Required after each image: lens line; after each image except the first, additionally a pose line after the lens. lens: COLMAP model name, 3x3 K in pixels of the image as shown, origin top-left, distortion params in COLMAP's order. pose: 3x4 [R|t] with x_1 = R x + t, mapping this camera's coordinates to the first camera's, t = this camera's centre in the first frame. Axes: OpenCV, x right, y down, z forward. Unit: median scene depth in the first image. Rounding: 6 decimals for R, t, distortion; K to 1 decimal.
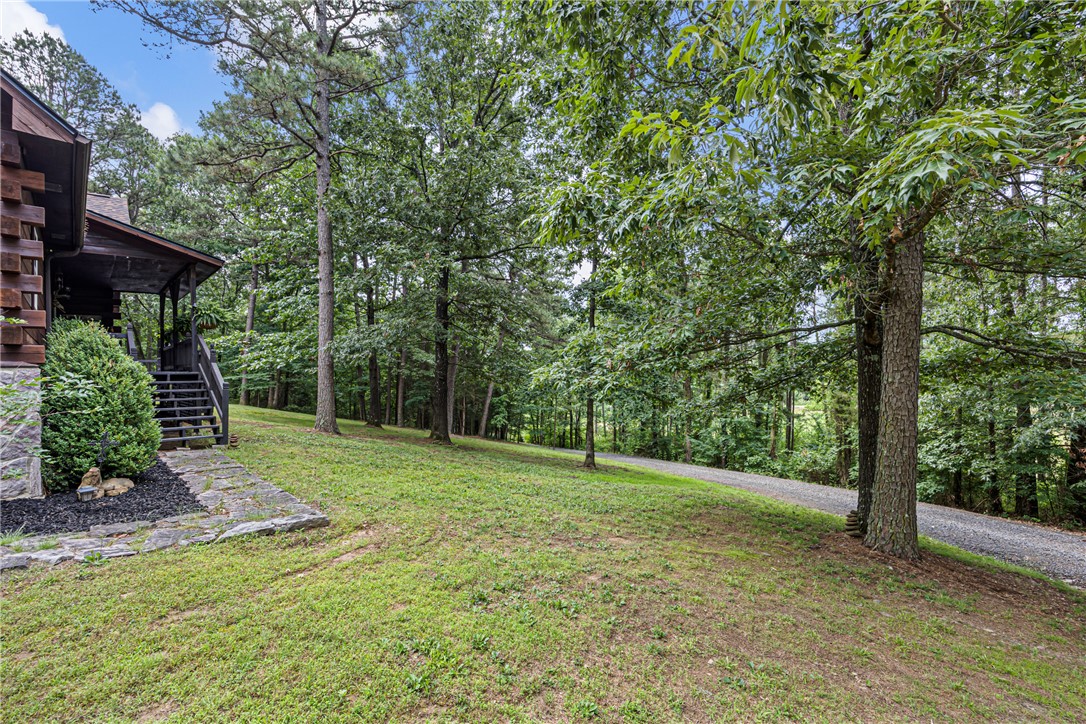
lens RADIAL K [[480.4, 0, 544.2], [0, 480.4, 364.8], [0, 0, 1]] dist [-0.000047, -0.000069]
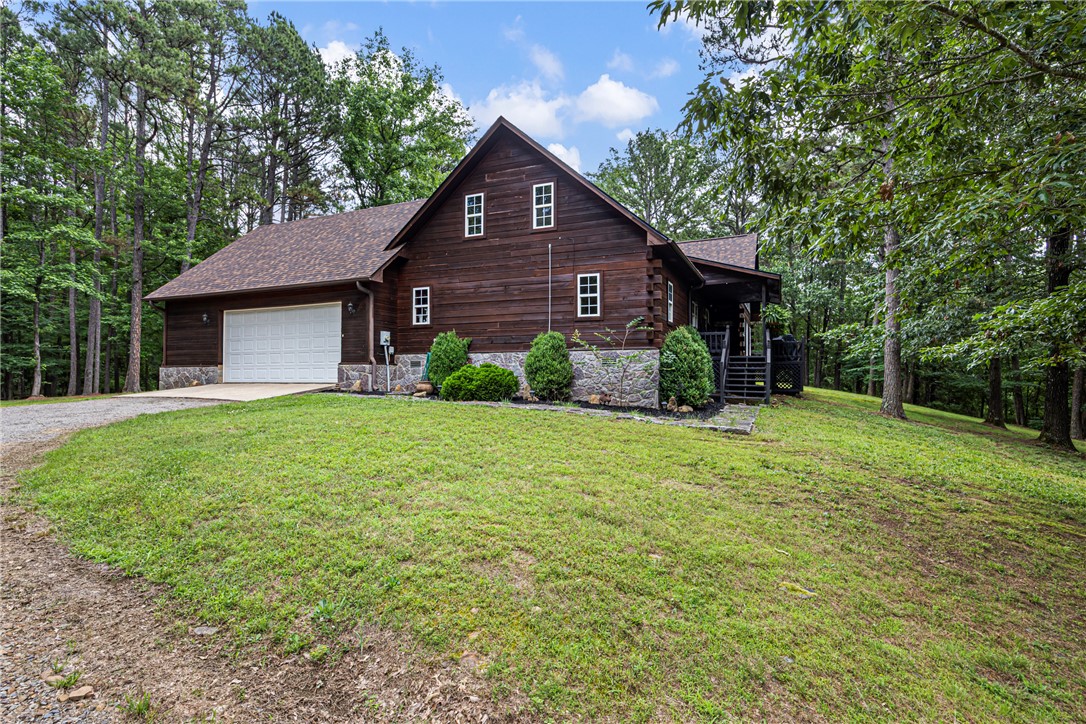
lens RADIAL K [[525.8, 0, 542.7], [0, 525.8, 360.5], [0, 0, 1]] dist [-0.003556, -0.000280]
pose [[0.360768, -0.003823, -0.932648, 0.553444], [0.002791, 0.999992, -0.003020, 0.035428], [0.932652, -0.001513, 0.360775, -0.198372]]
